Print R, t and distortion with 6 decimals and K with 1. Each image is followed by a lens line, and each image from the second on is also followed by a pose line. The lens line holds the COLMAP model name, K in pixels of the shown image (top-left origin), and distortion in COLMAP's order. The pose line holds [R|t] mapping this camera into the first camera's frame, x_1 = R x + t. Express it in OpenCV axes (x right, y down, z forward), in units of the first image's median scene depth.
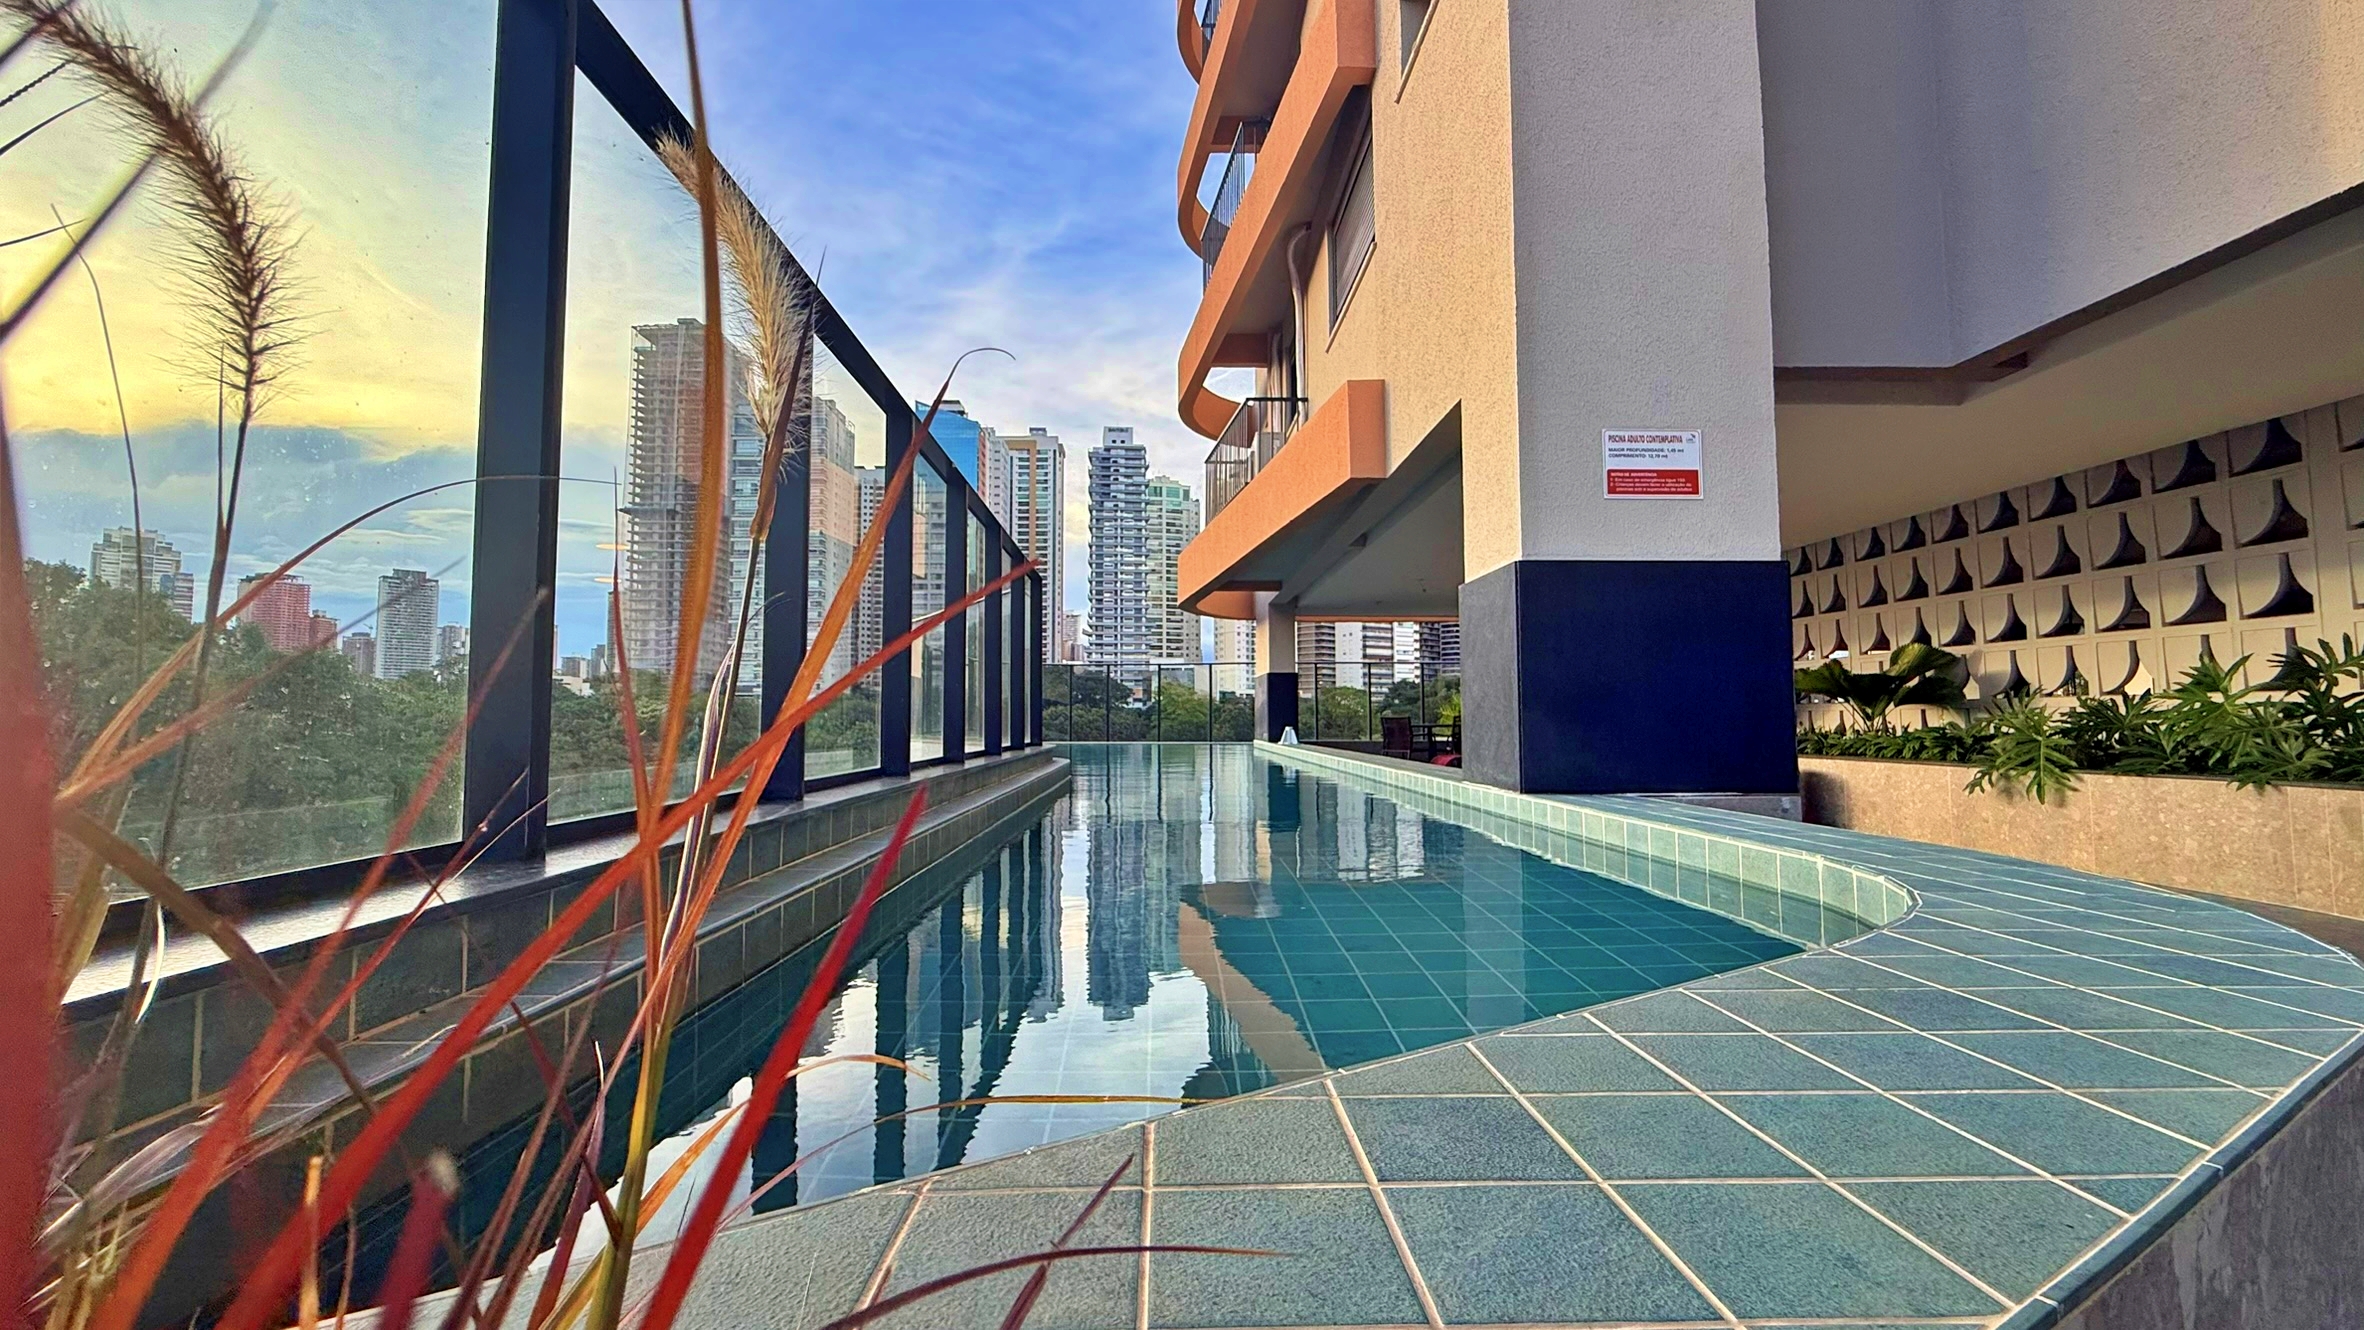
lens RADIAL K [[944.6, 0, 1189.5], [0, 944.6, 663.3], [0, 0, 1]] dist [0.000225, -0.000479]
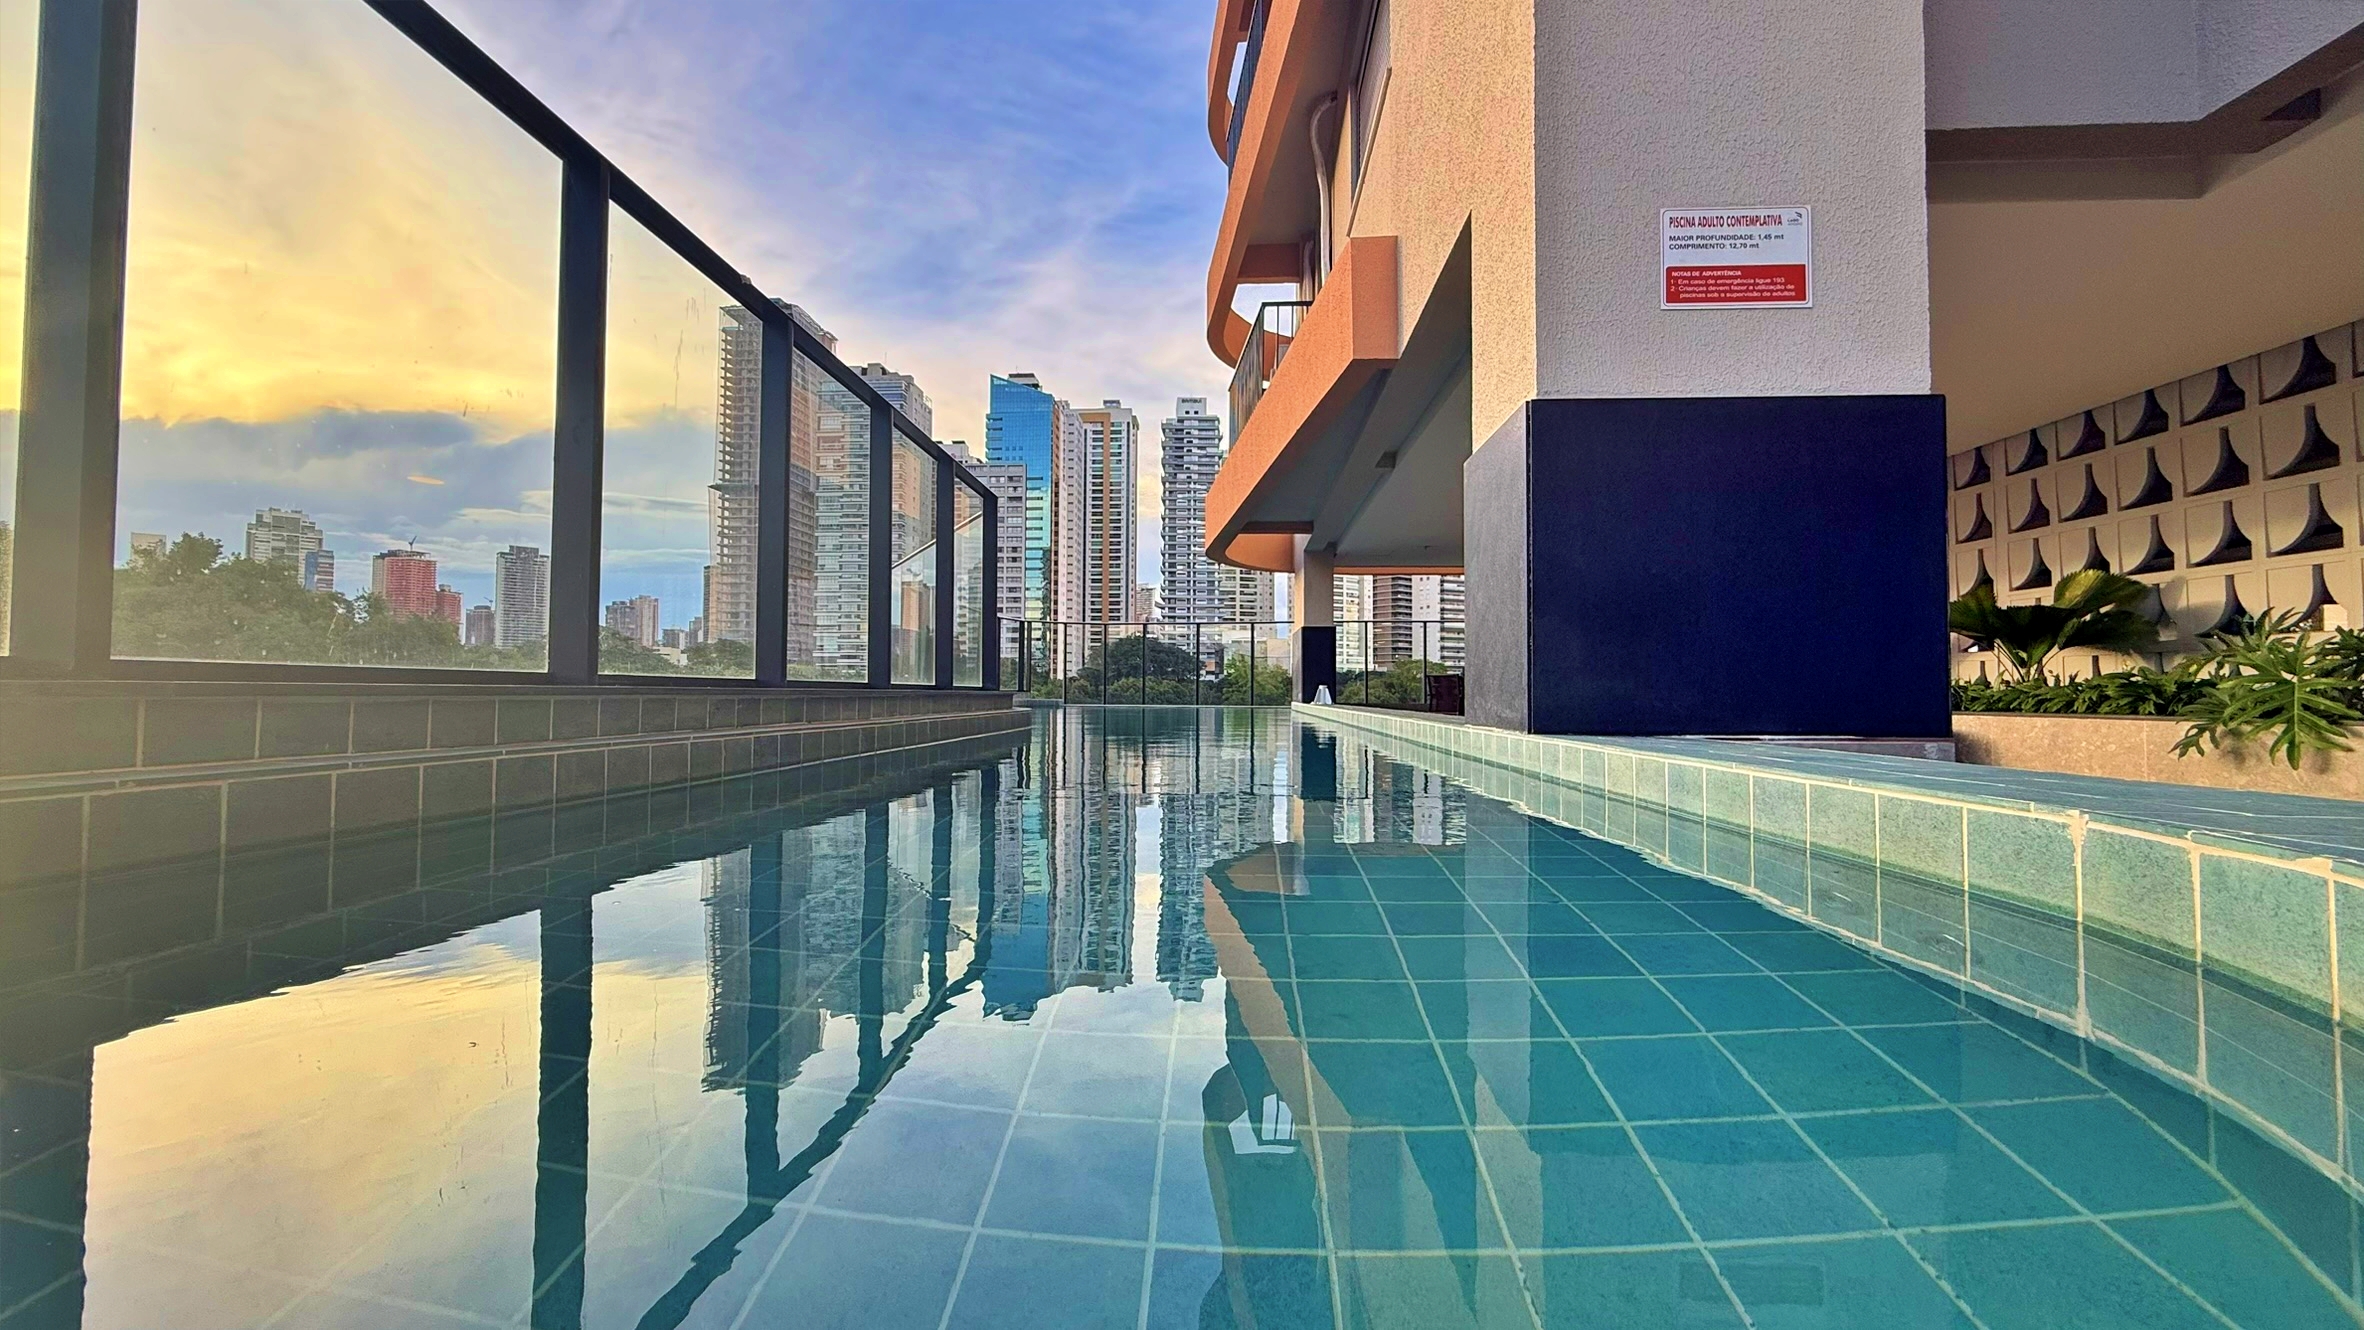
lens RADIAL K [[944.6, 0, 1185.1], [0, 944.6, 660.5], [0, 0, 1]] dist [0.000225, -0.000479]
pose [[0.996574, 0.003381, -0.082640, 0.047076], [-0.001263, 0.999670, 0.025669, 0.020143], [0.082700, -0.025476, 0.996249, 0.086856]]
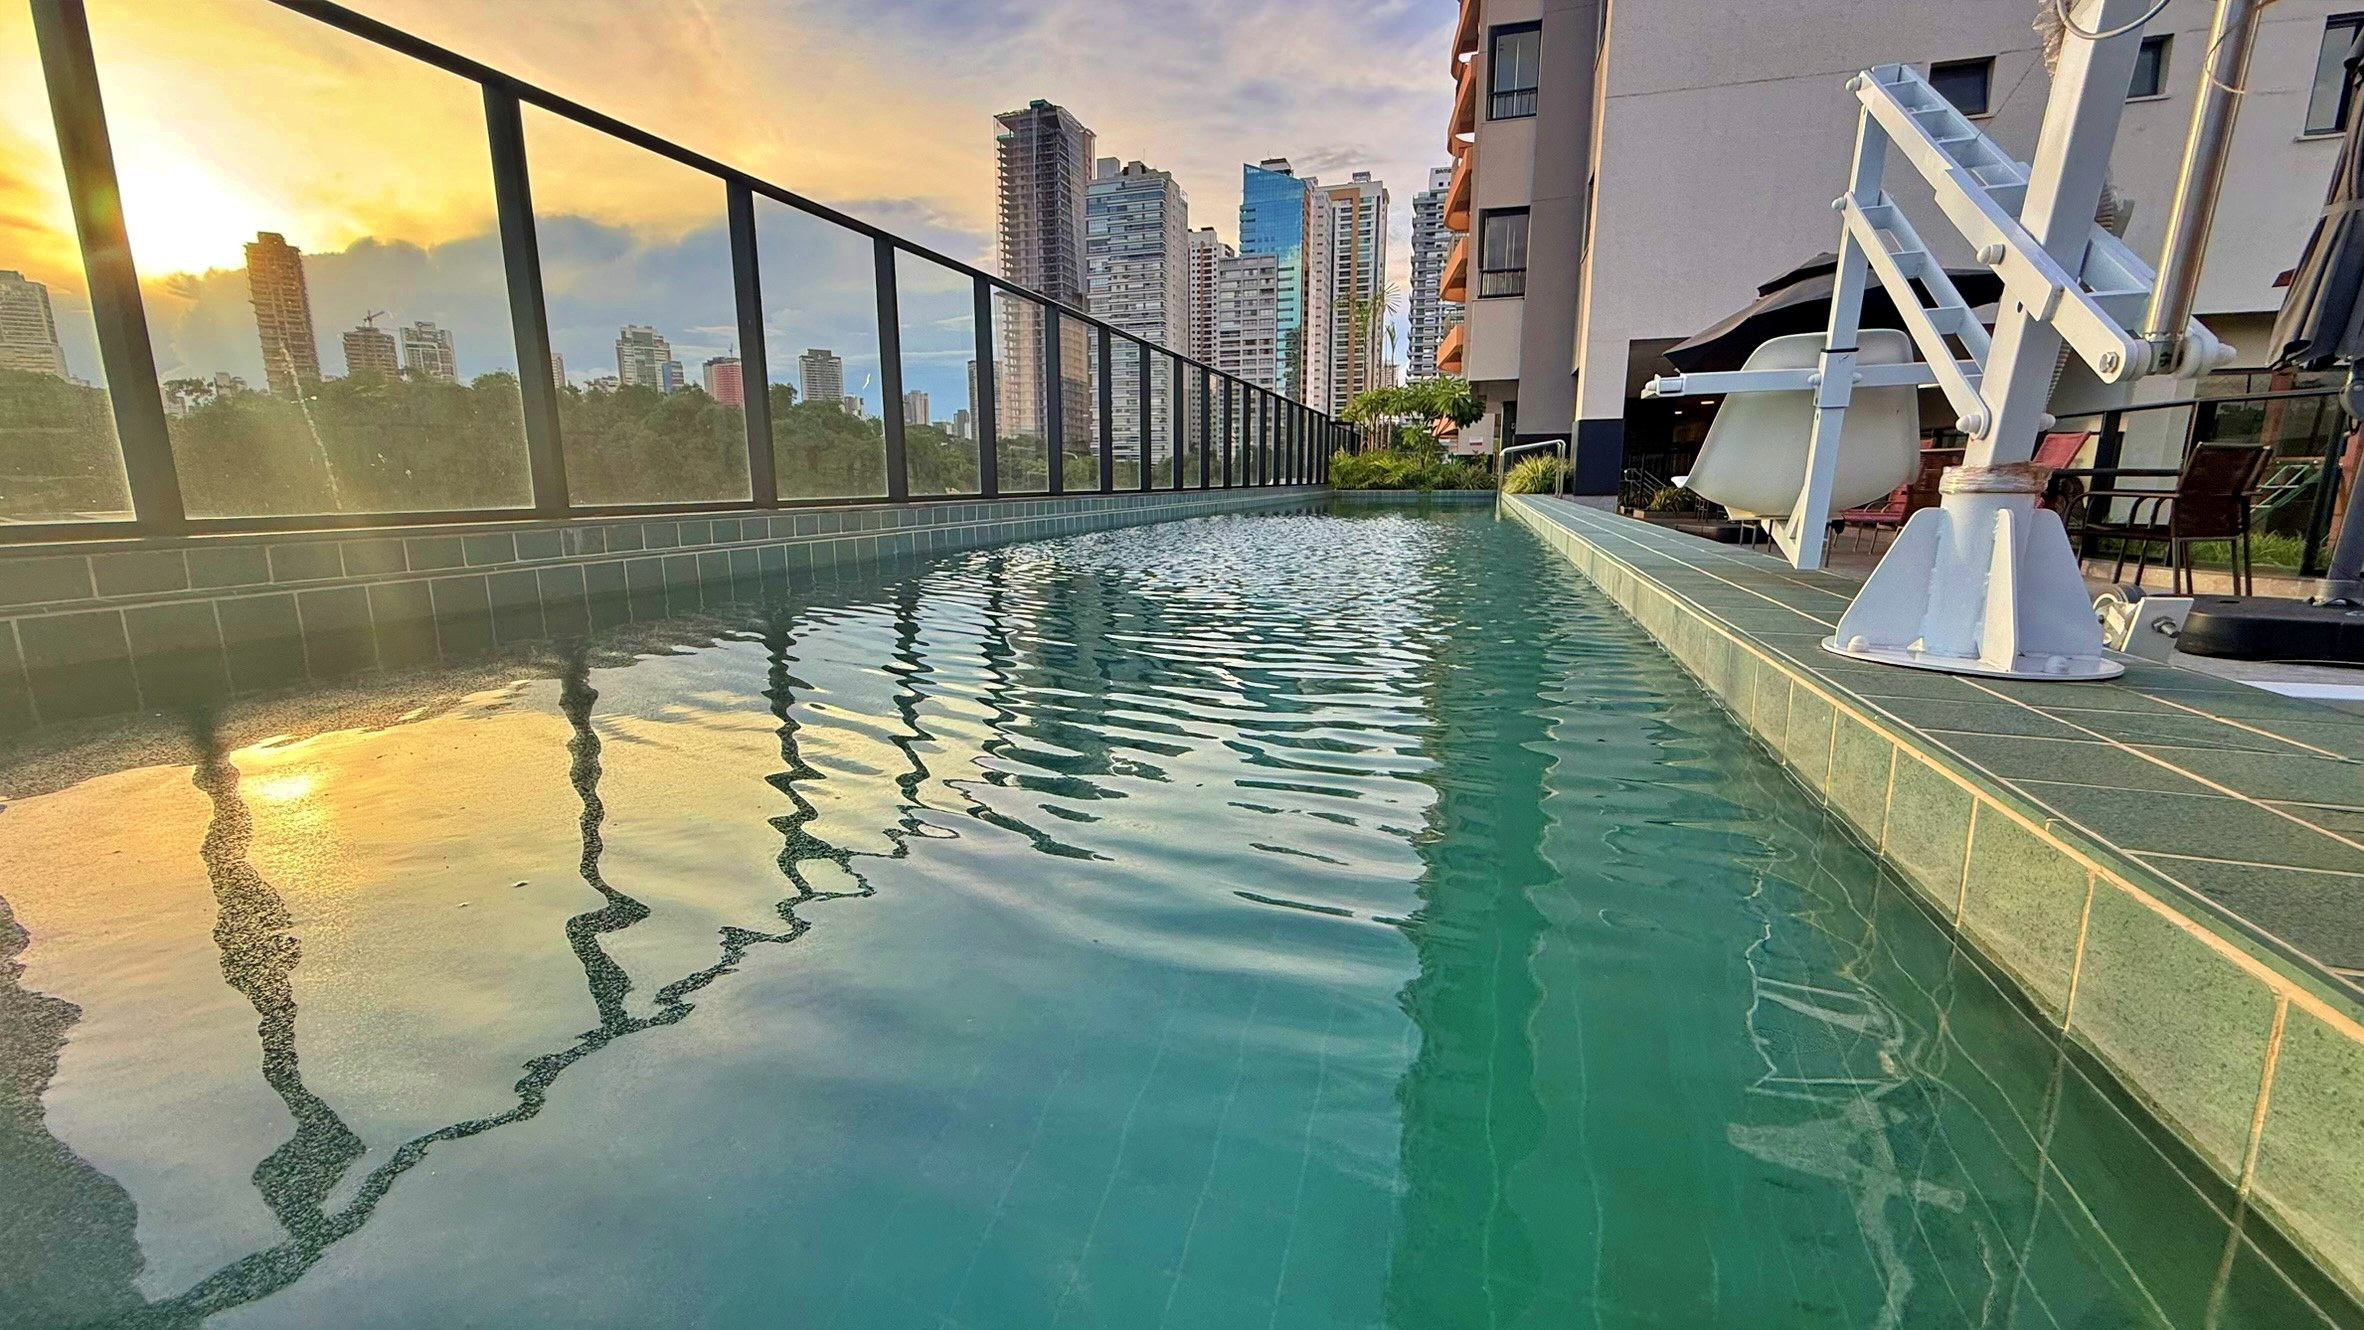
lens RADIAL K [[944.6, 0, 1182.7], [0, 944.6, 653.2], [0, 0, 1]] dist [0.000225, -0.000479]
pose [[0.944661, 0.057180, -0.323025, 0.382369], [0.021974, 0.971450, 0.236224, -0.100887], [0.327310, -0.230250, 0.916435, -2.999297]]
